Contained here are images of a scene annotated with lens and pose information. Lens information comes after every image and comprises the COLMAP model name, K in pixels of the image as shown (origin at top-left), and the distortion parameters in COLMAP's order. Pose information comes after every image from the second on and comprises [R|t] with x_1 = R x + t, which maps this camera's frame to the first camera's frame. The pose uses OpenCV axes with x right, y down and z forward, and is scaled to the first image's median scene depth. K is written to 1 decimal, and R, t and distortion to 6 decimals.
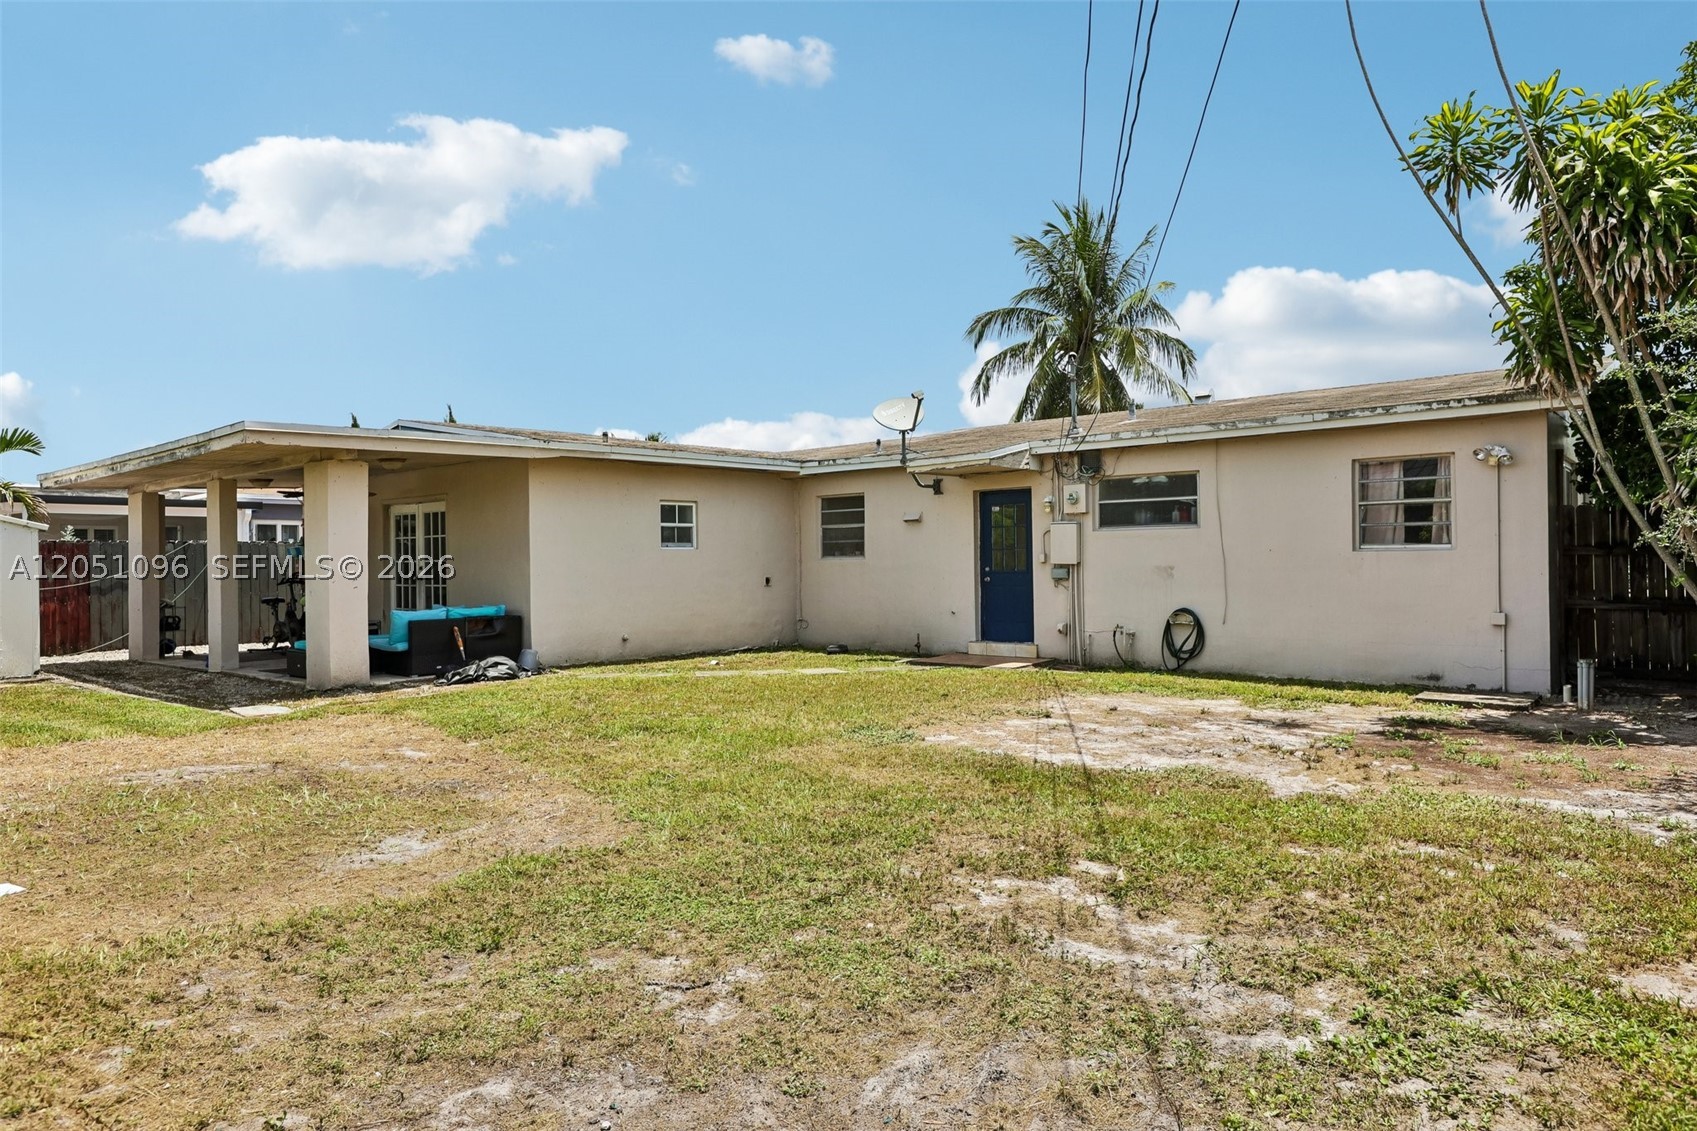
lens RADIAL K [[1067.7, 0, 844.7], [0, 1067.7, 556.8], [0, 0, 1]] dist [-0.006788, 0.004796]
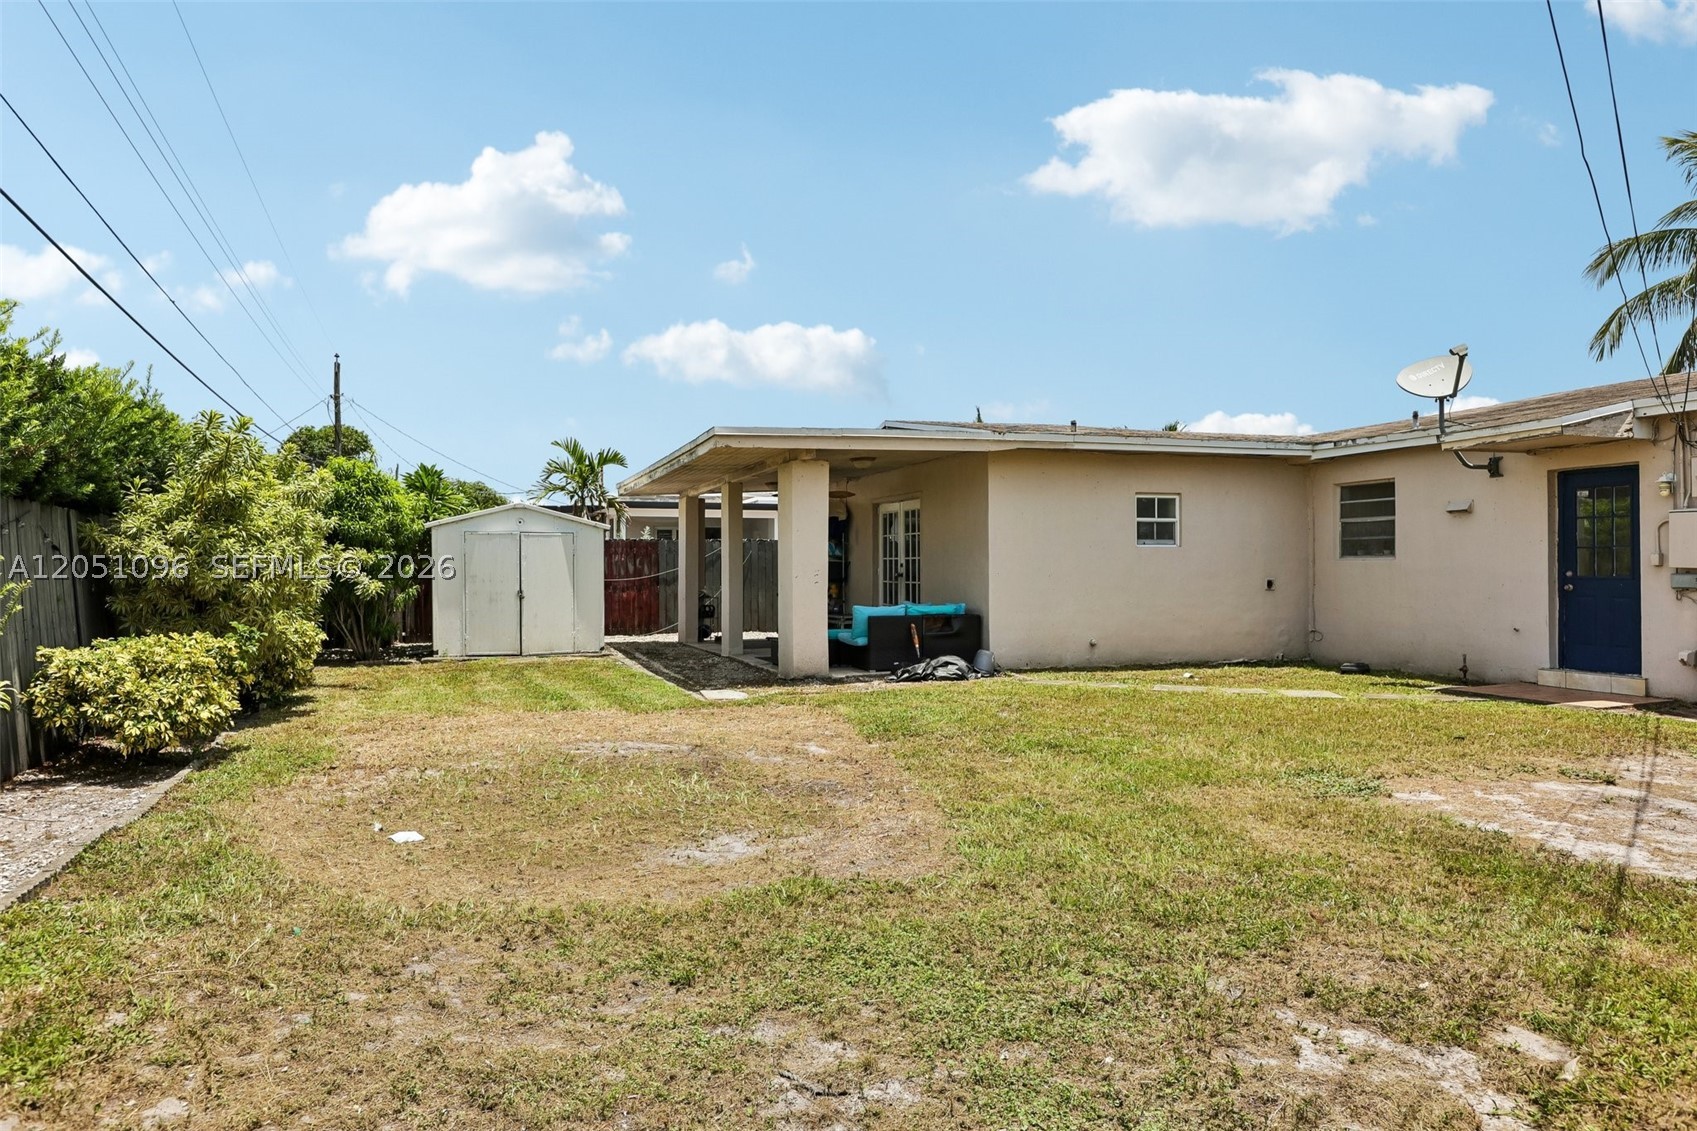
lens RADIAL K [[1067.7, 0, 844.7], [0, 1067.7, 556.8], [0, 0, 1]] dist [-0.006788, 0.004796]
pose [[0.861714, 0.005907, -0.507360, 0.088834], [-0.006669, 0.999978, 0.000314, 0.003233], [0.507351, 0.003113, 0.861734, 0.111798]]
